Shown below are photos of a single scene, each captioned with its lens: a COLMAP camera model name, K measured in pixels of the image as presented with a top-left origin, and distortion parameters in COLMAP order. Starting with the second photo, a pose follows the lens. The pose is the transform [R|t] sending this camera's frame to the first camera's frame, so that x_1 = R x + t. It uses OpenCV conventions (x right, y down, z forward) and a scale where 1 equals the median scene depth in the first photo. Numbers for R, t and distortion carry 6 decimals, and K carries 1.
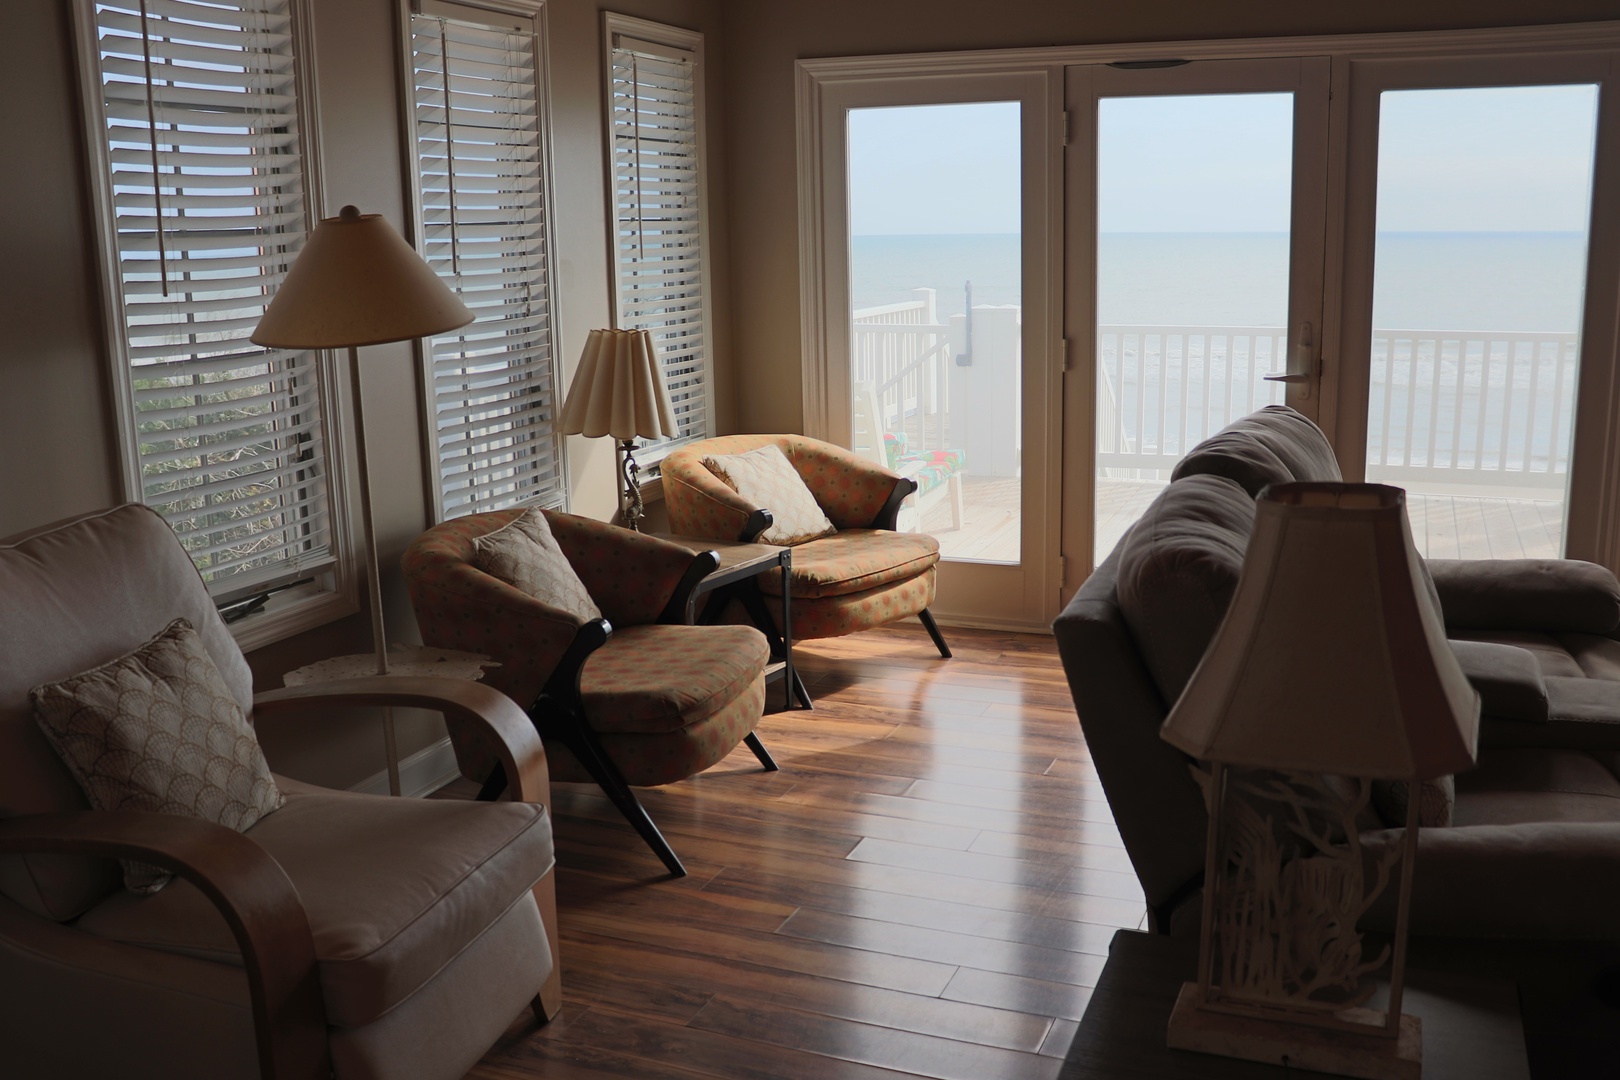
lens RADIAL K [[1493.1, 0, 801.8], [0, 1493.1, 536.9], [0, 0, 1]] dist [-0.165813, 0.149689]
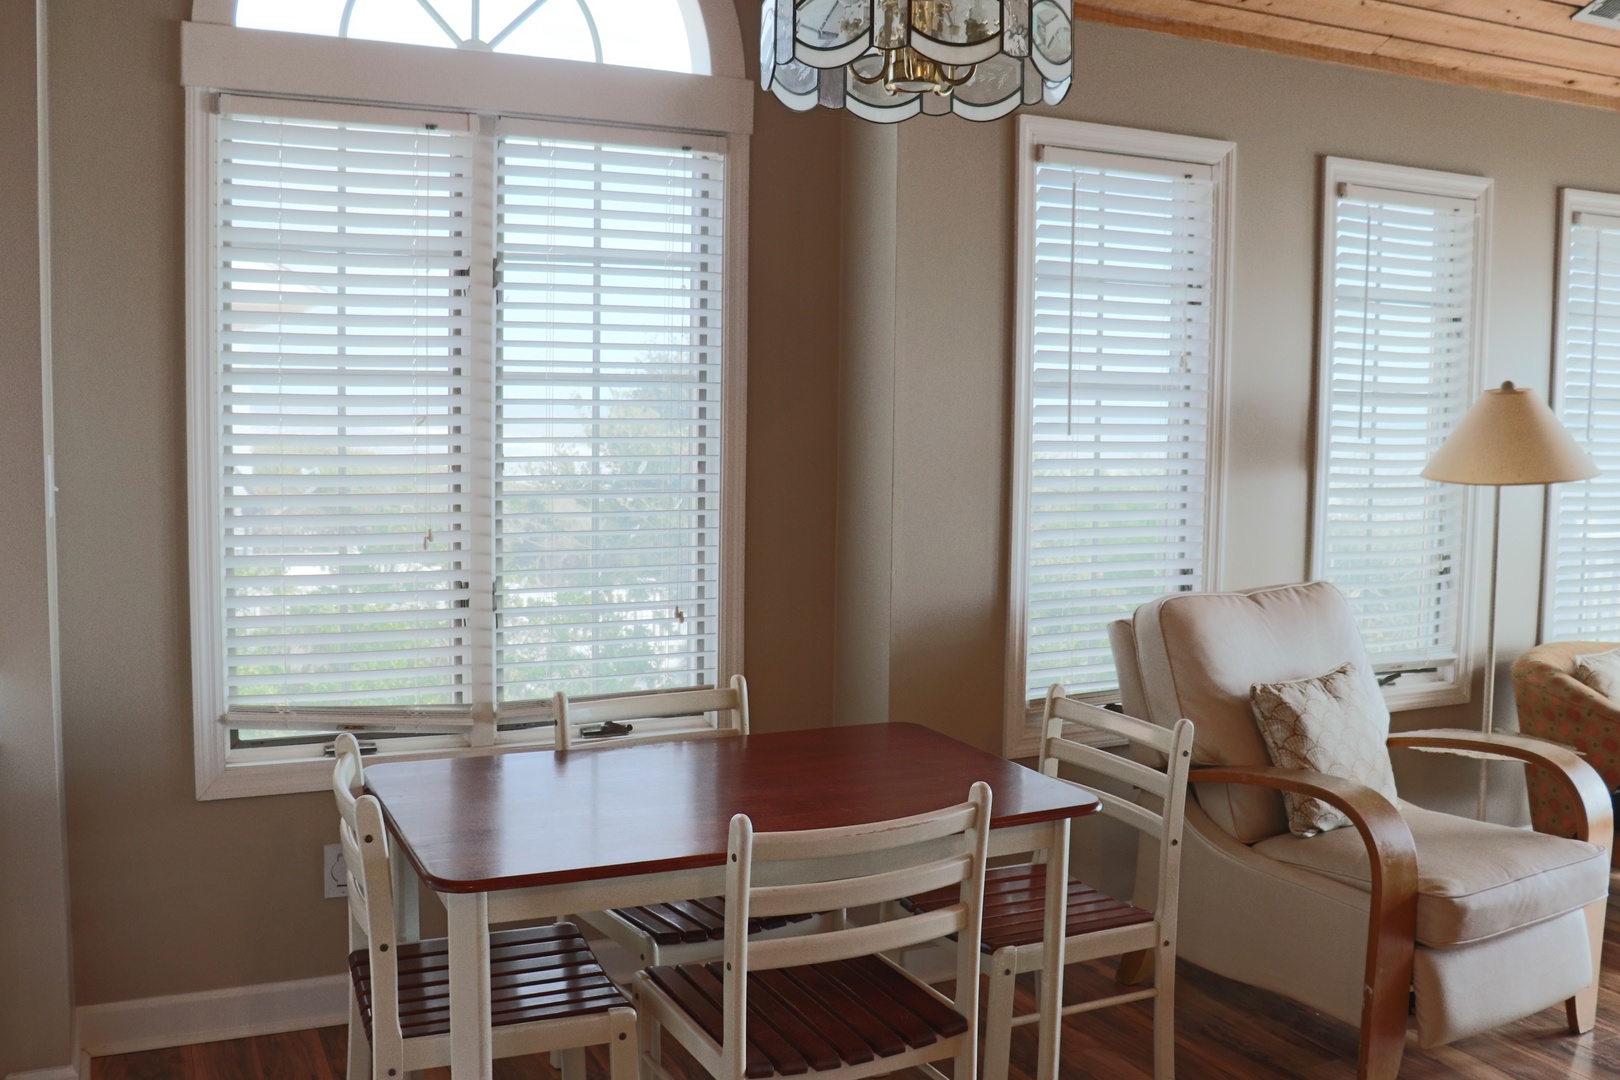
lens RADIAL K [[1493.1, 0, 801.8], [0, 1493.1, 536.9], [0, 0, 1]] dist [-0.165813, 0.149689]
pose [[0.746973, 0.095115, -0.658015, 0.081935], [-0.165312, 0.985203, -0.045252, 0.072960], [0.643974, 0.142580, 0.751644, -0.354252]]
